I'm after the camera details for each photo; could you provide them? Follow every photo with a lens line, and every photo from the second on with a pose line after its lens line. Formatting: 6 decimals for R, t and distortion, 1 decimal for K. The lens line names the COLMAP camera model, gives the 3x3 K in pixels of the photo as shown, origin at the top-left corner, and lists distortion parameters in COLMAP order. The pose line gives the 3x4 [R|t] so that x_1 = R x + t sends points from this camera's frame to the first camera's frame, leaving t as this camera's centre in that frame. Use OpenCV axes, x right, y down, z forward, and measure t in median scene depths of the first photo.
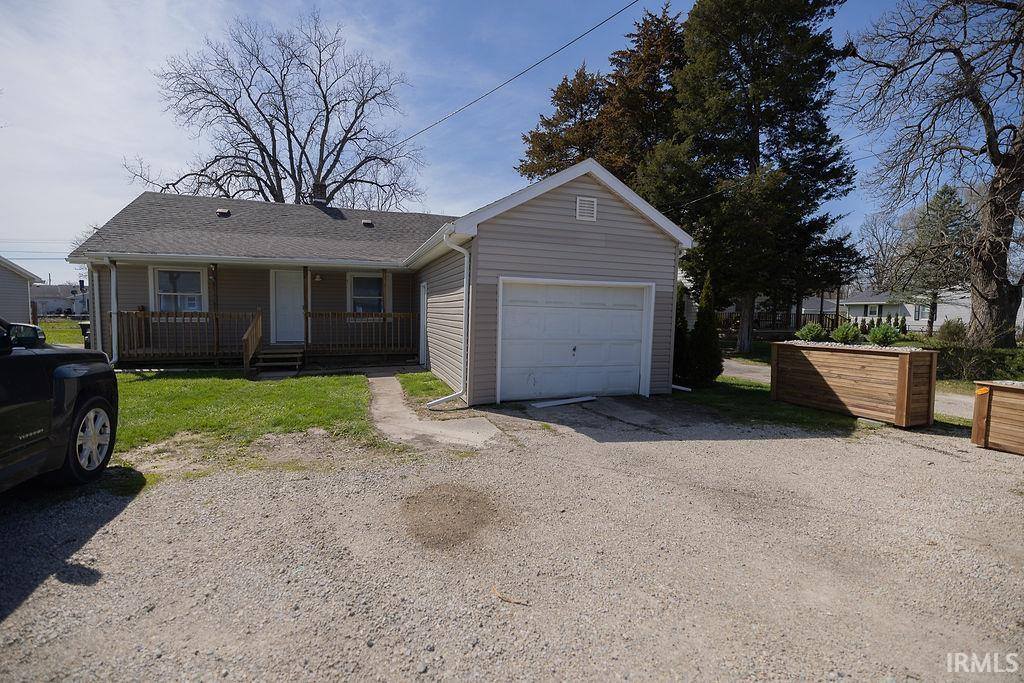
lens RADIAL K [[429.8, 0, 505.0], [0, 429.8, 339.3], [0, 0, 1]] dist [0.002289, -0.000771]
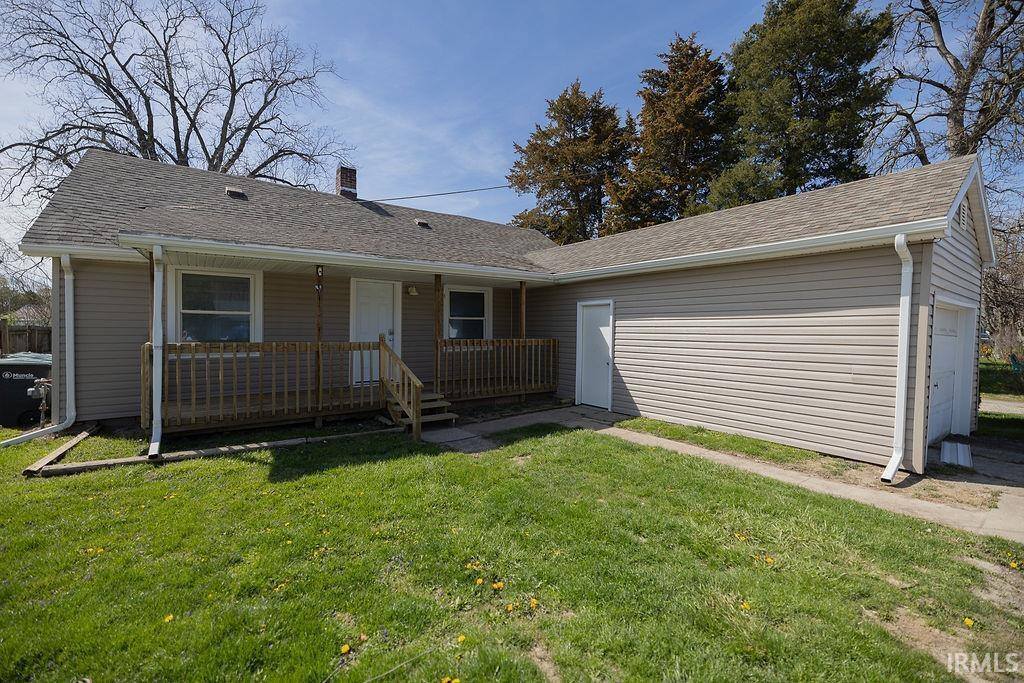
lens RADIAL K [[429.8, 0, 513.5], [0, 429.8, 338.7], [0, 0, 1]] dist [0.002289, -0.000771]
pose [[0.955042, -0.011100, 0.296262, -0.238485], [0.024400, 0.998852, -0.041233, -0.014650], [-0.295464, 0.046608, 0.954216, 0.129248]]
